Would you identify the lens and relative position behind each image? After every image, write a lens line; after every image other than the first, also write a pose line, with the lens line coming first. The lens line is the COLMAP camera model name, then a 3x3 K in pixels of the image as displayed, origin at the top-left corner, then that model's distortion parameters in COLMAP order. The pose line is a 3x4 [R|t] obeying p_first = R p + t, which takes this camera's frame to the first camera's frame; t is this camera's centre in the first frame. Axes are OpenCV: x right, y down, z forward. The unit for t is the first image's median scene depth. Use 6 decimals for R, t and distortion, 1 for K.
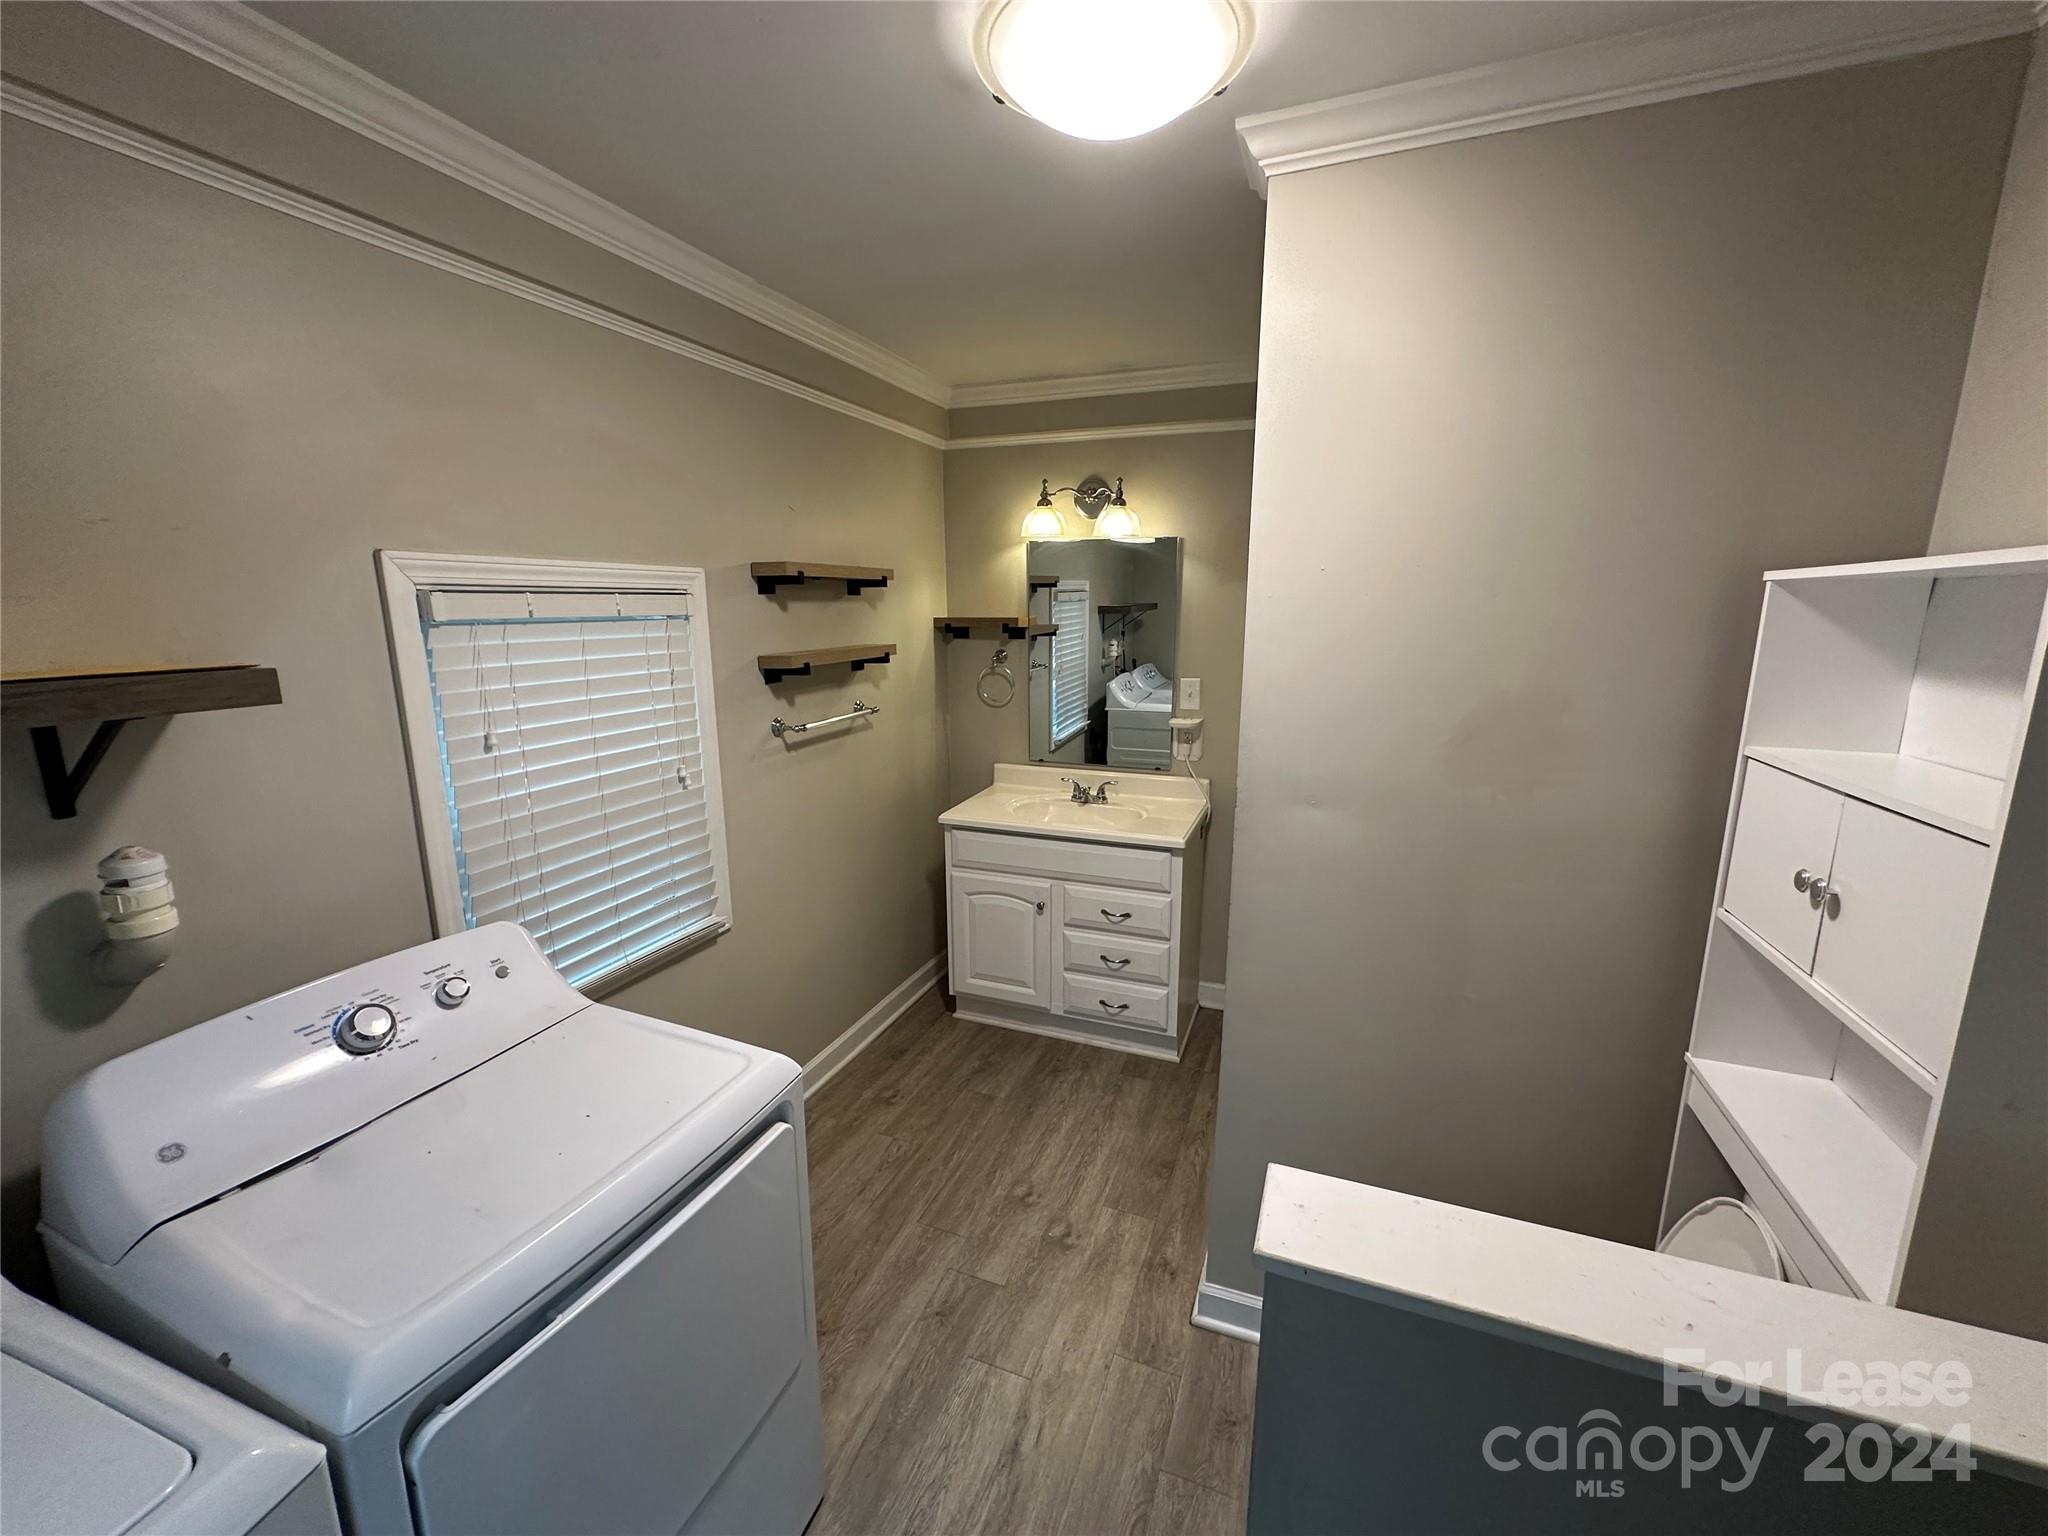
lens RADIAL K [[814.3, 0, 1021.7], [0, 814.3, 766.9], [0, 0, 1]] dist [-0.002398, 0.000308]
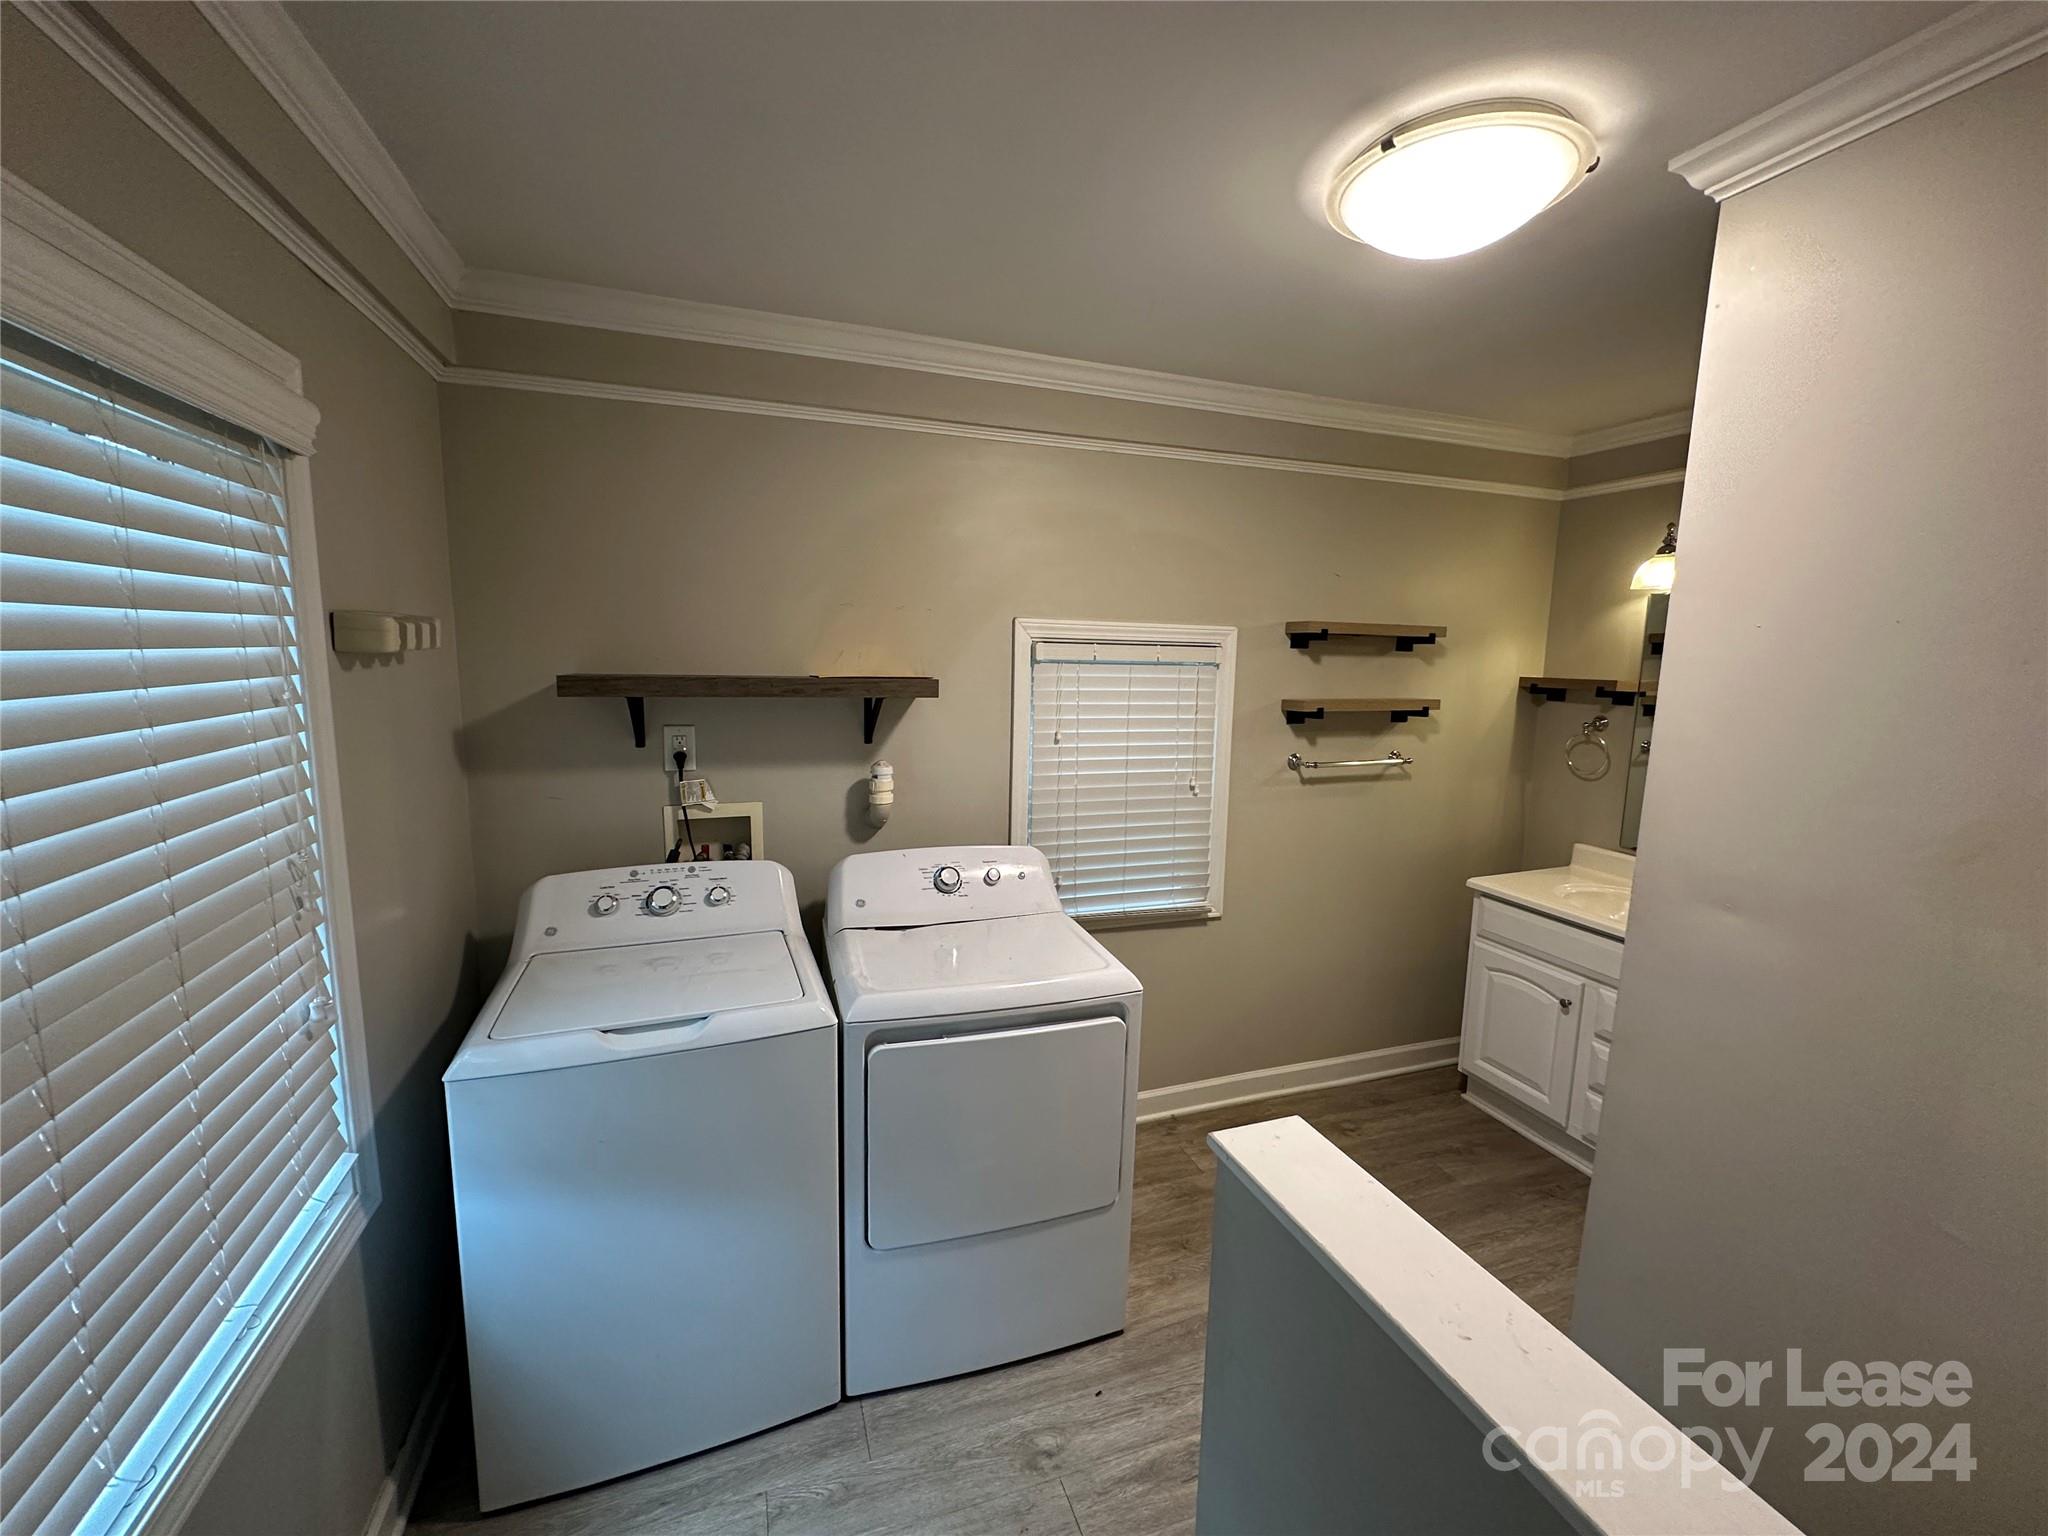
lens RADIAL K [[814.3, 0, 1021.7], [0, 814.3, 766.9], [0, 0, 1]] dist [-0.002398, 0.000308]
pose [[0.656410, 0.123688, -0.744196, 0.323236], [-0.173449, 0.984785, 0.010686, 0.014066], [0.734195, 0.122065, 0.667876, -0.062375]]
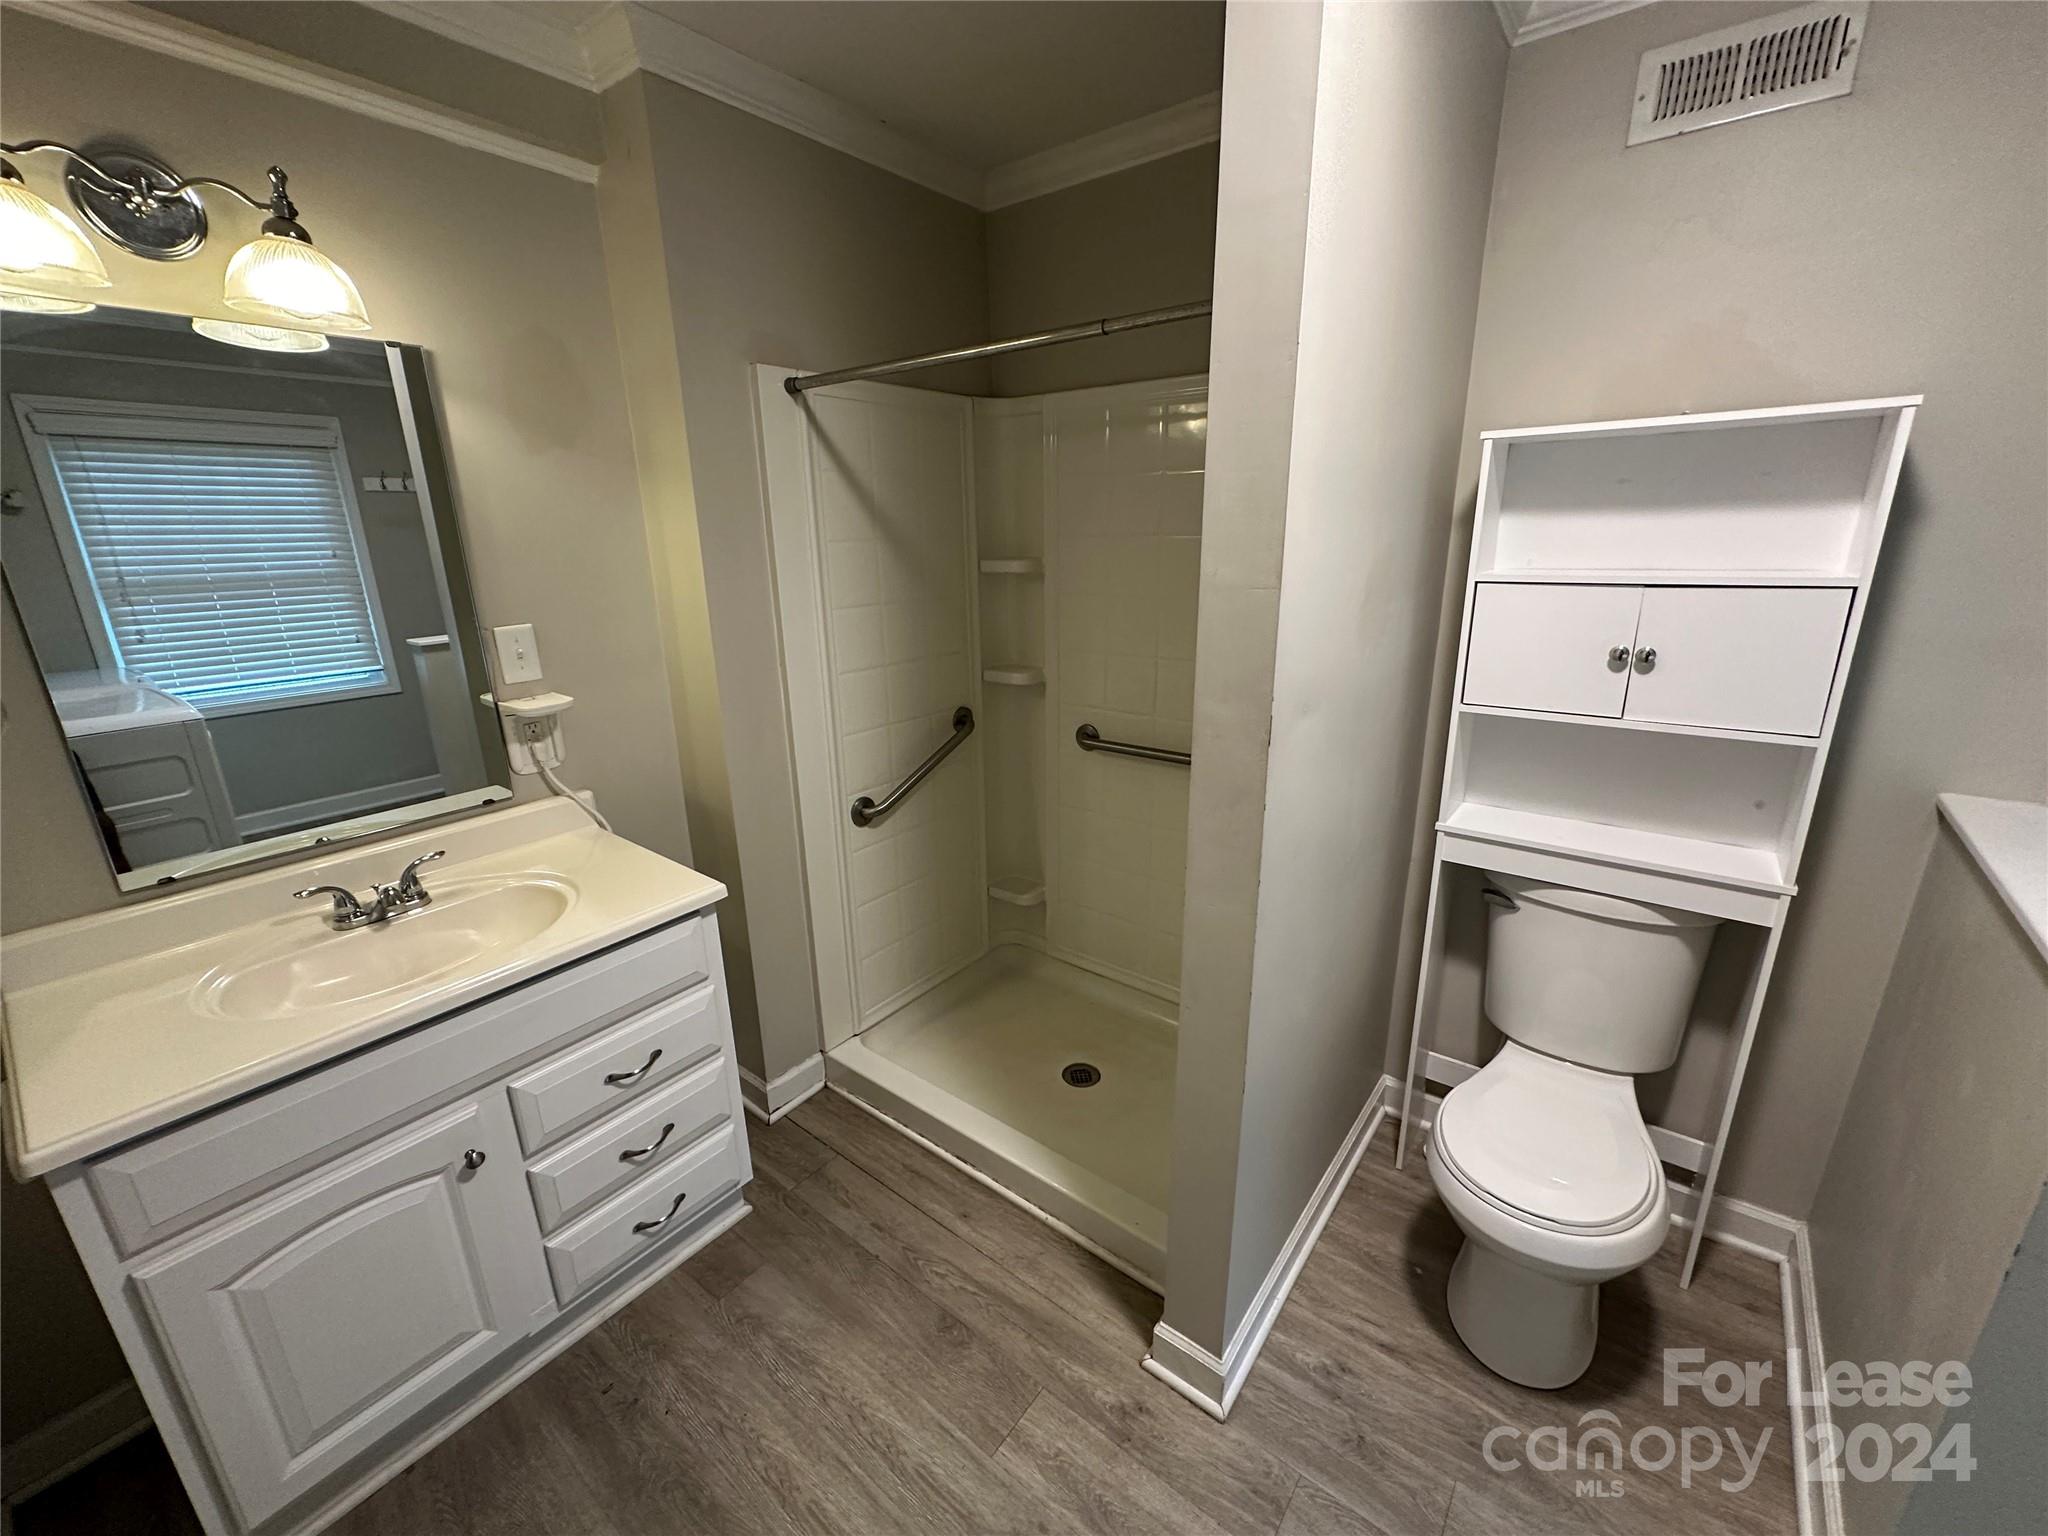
lens RADIAL K [[817.0, 0, 1023.6], [0, 817.0, 766.3], [0, 0, 1]] dist [-0.002126, 0.000069]
pose [[0.286443, -0.279615, 0.916388, -0.300042], [0.209113, 0.951652, 0.225011, -0.092157], [-0.934998, 0.127176, 0.331065, 0.670303]]
